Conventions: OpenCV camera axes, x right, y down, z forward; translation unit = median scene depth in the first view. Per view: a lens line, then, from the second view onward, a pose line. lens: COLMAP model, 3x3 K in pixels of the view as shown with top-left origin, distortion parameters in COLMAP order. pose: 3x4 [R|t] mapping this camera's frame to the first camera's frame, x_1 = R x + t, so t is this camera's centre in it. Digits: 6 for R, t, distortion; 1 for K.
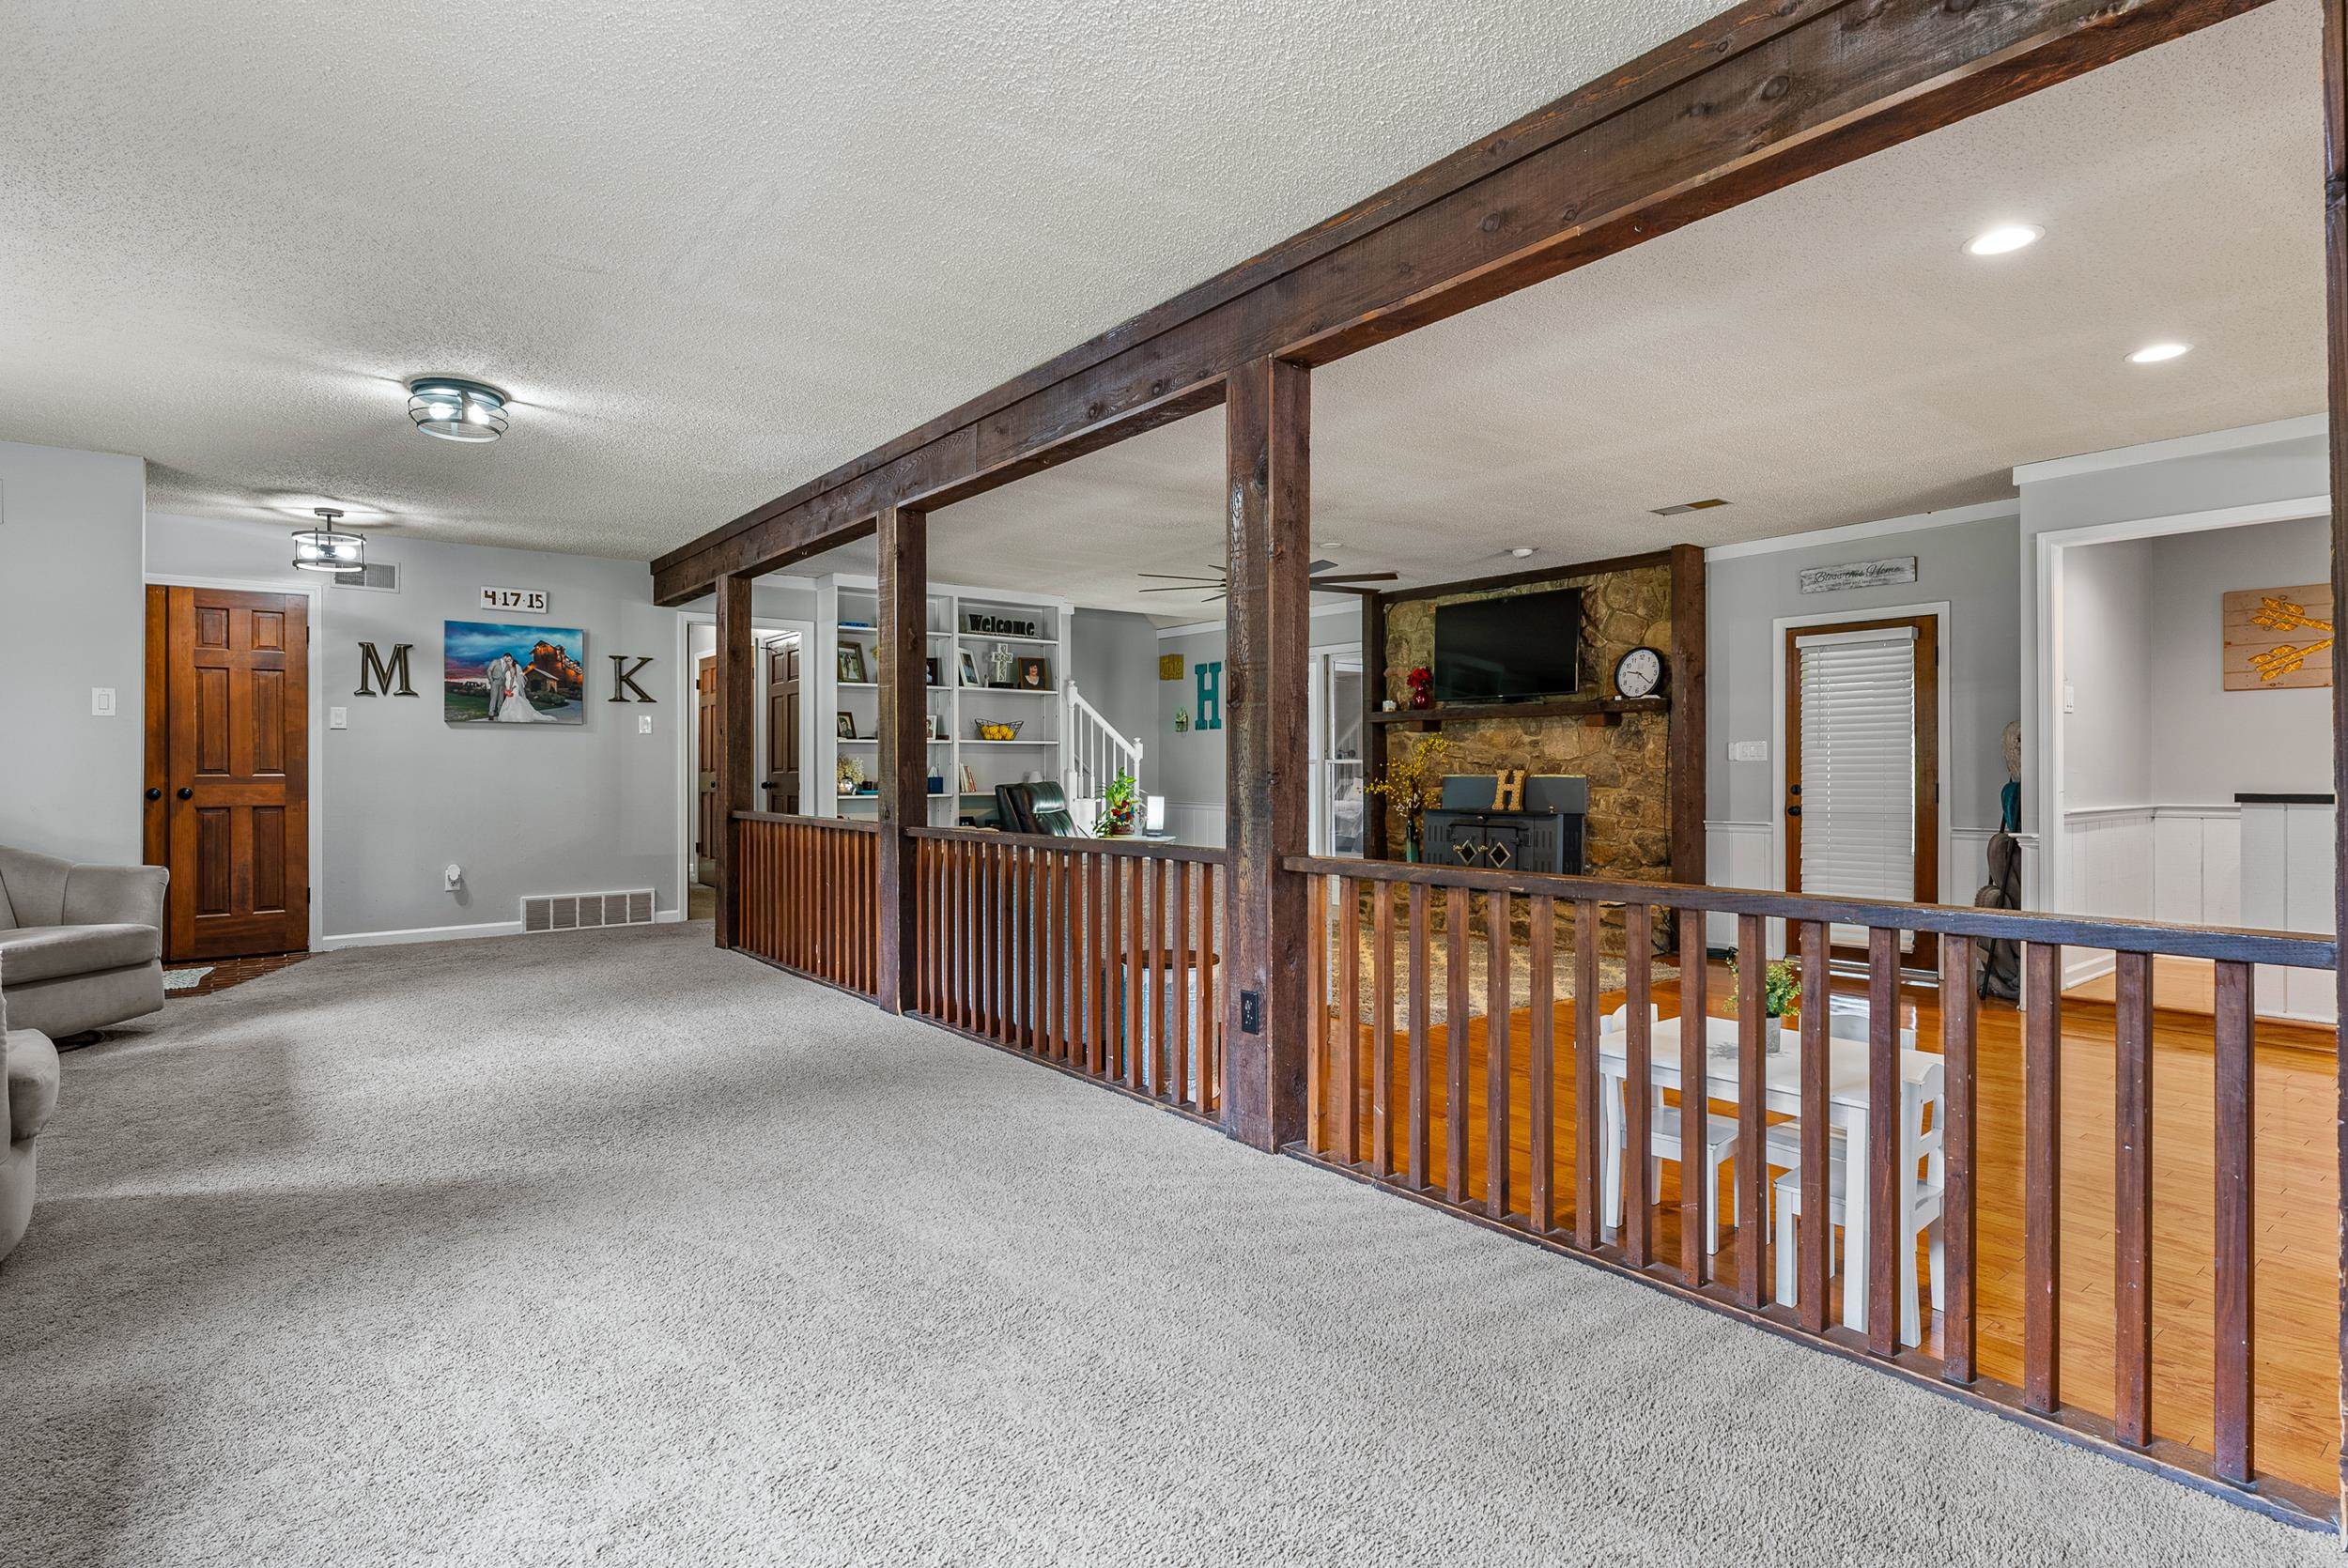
lens RADIAL K [[1174.4, 0, 1062.8], [0, 1174.4, 783.2], [0, 0, 1]] dist [-0.003490, -0.000486]
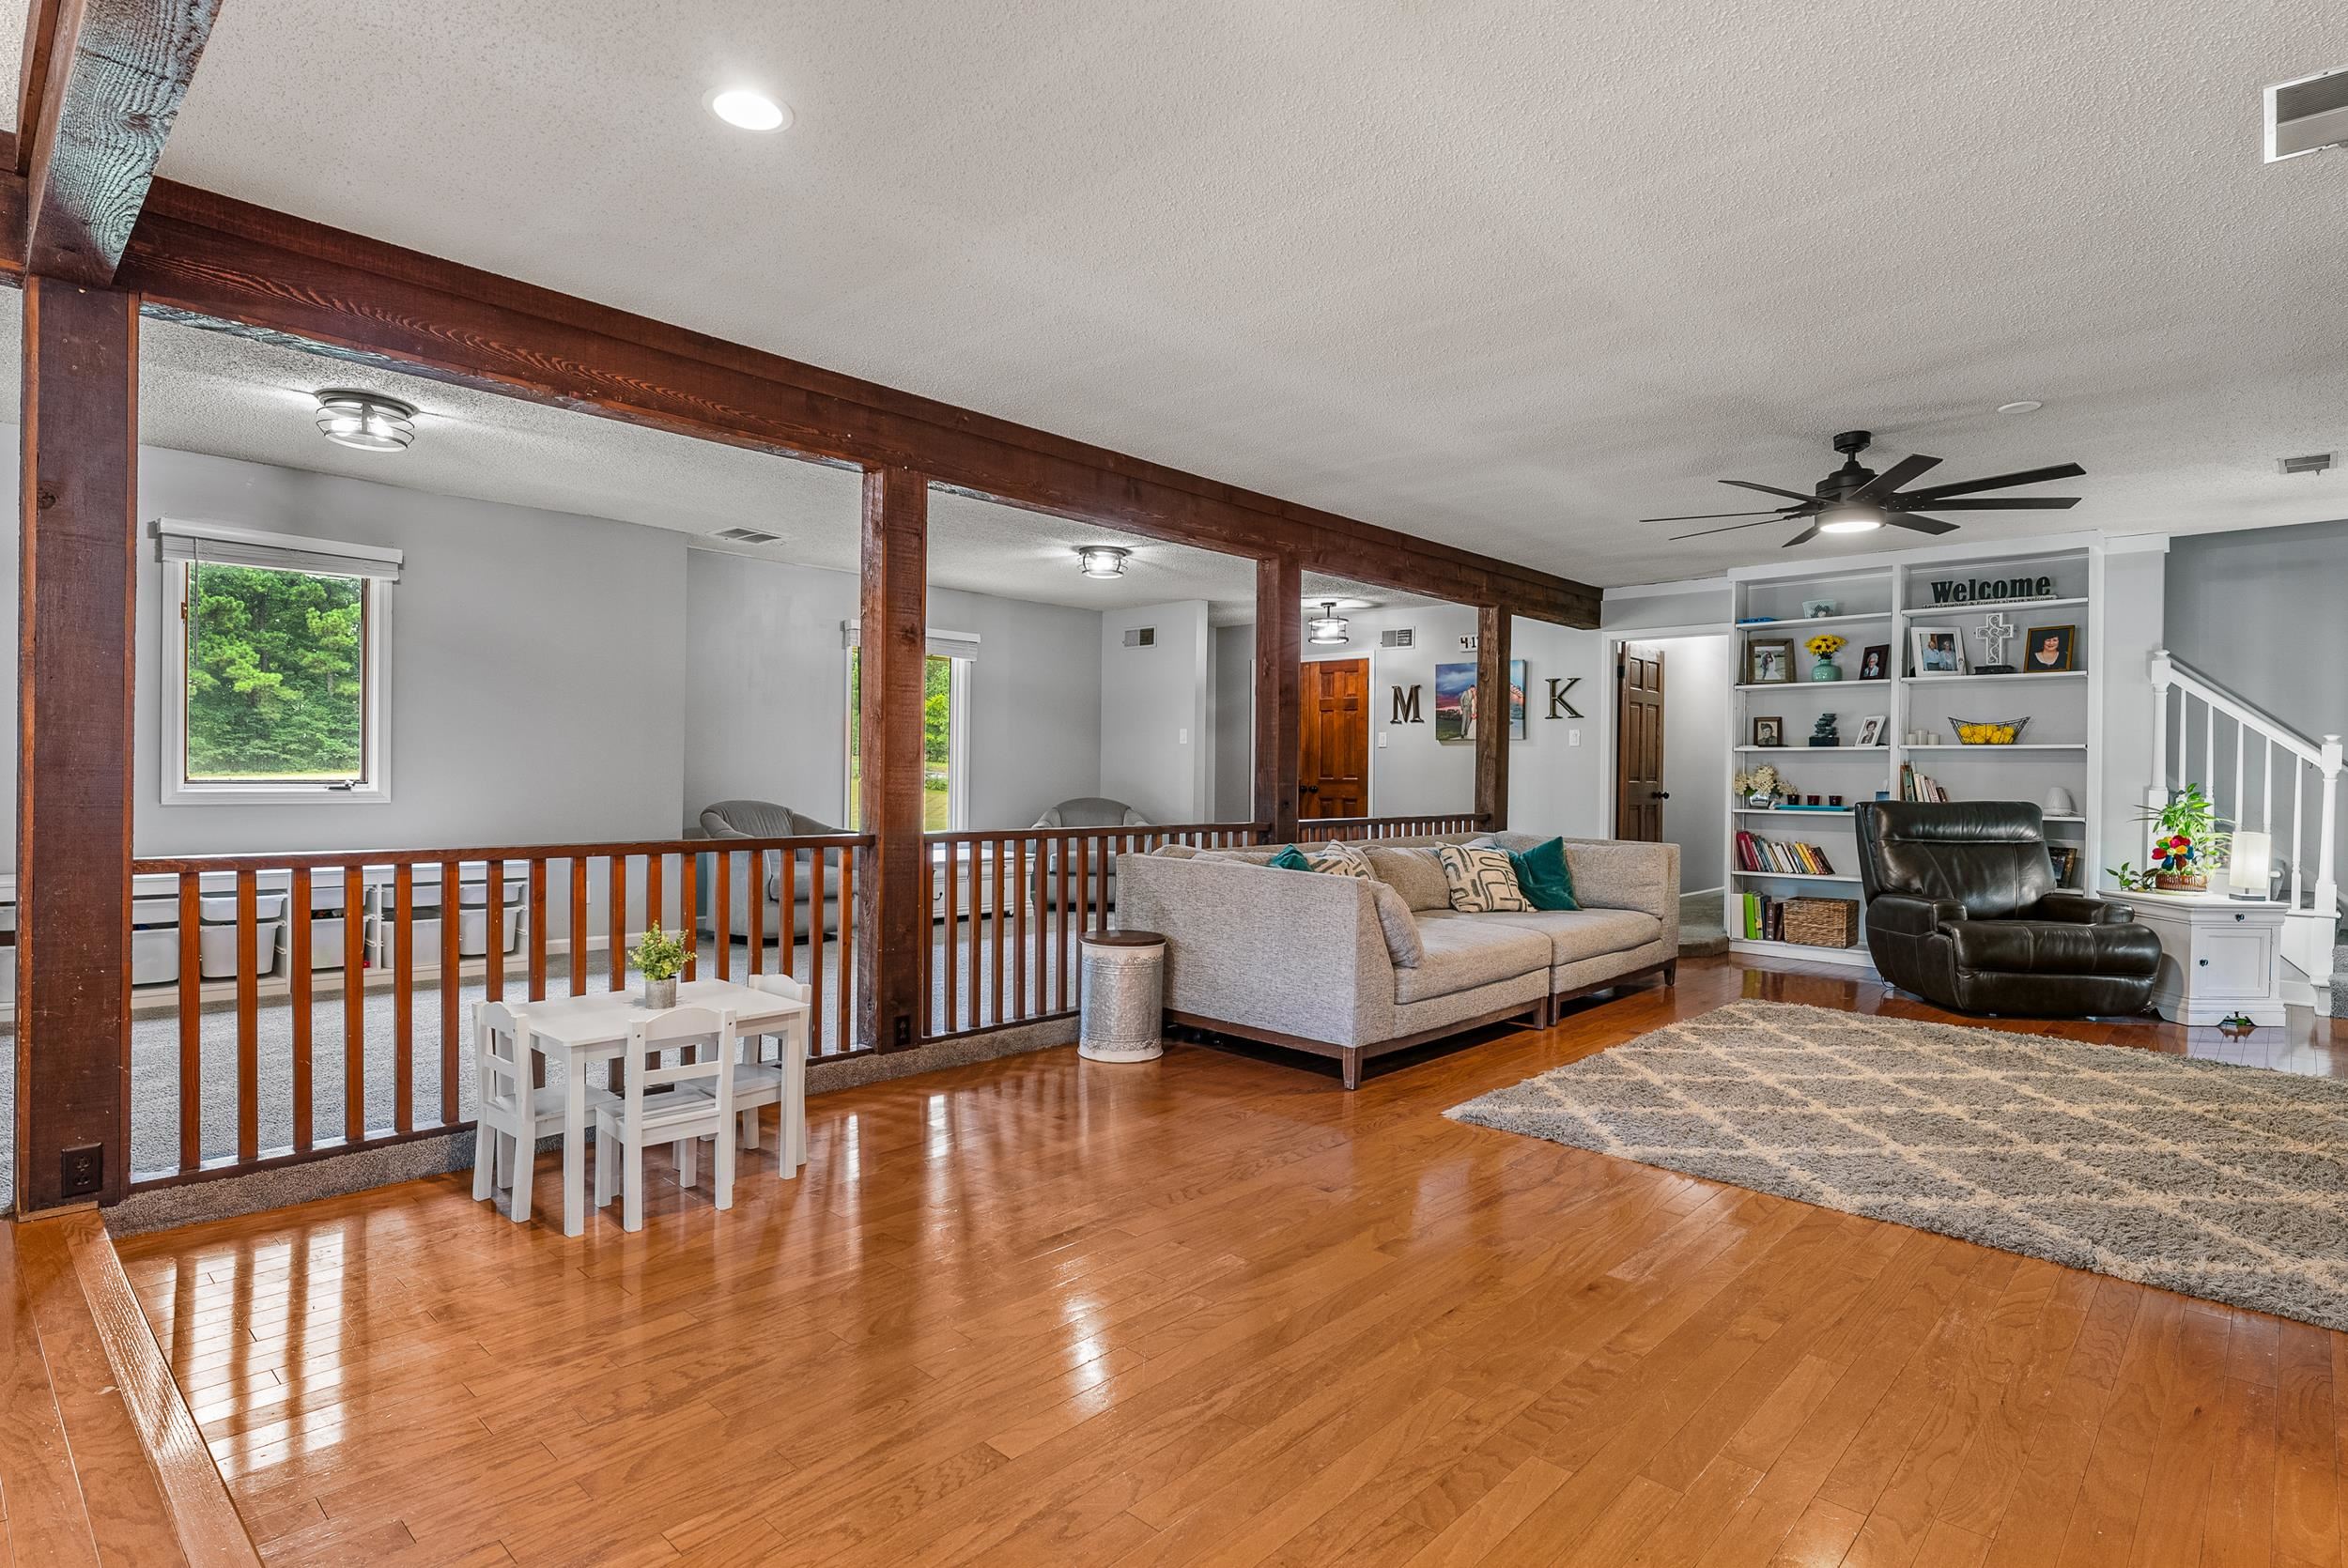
lens RADIAL K [[1165.0, 0, 1259.1], [0, 1165.0, 769.8], [0, 0, 1]] dist [-0.007407, -0.000361]
pose [[0.235515, 0.000298, -0.971871, 0.628642], [-0.023629, 0.999706, -0.005420, -0.006317], [0.971583, 0.024241, 0.235453, 0.434528]]
